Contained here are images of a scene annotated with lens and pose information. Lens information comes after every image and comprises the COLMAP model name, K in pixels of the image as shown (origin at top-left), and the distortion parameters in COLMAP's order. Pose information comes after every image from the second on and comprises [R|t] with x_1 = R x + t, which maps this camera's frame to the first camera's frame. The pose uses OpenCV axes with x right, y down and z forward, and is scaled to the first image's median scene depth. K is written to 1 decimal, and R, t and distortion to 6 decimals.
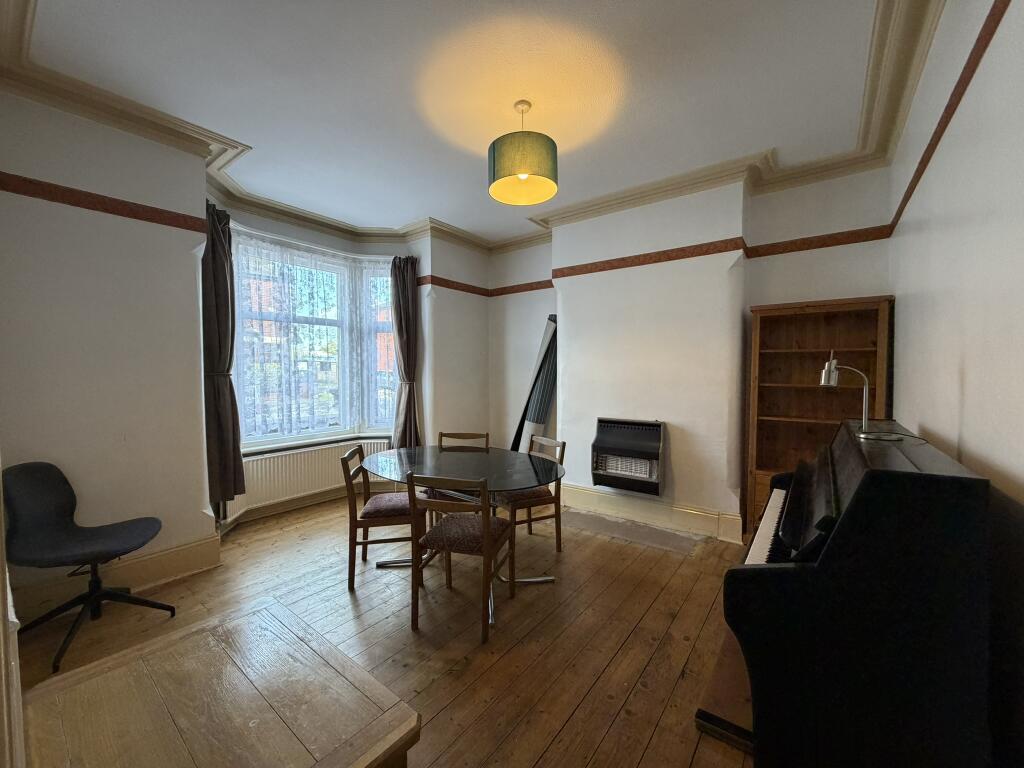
lens RADIAL K [[408.1, 0, 512.0], [0, 408.1, 384.0], [0, 0, 1]] dist [-0.000656, -0.000009]
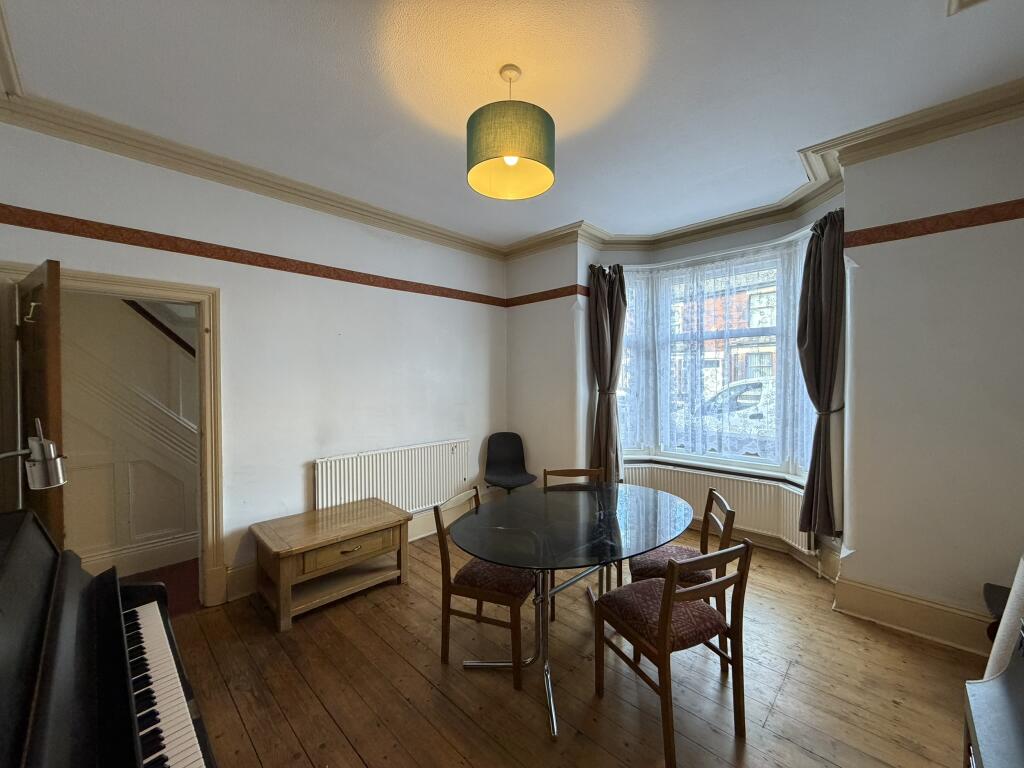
lens RADIAL K [[408.1, 0, 512.0], [0, 408.1, 384.0], [0, 0, 1]] dist [-0.000656, -0.000009]
pose [[-0.111277, 0.028077, -0.993393, 0.652466], [-0.020342, 0.999327, 0.030524, -0.087690], [0.993581, 0.023604, -0.110631, 0.875511]]
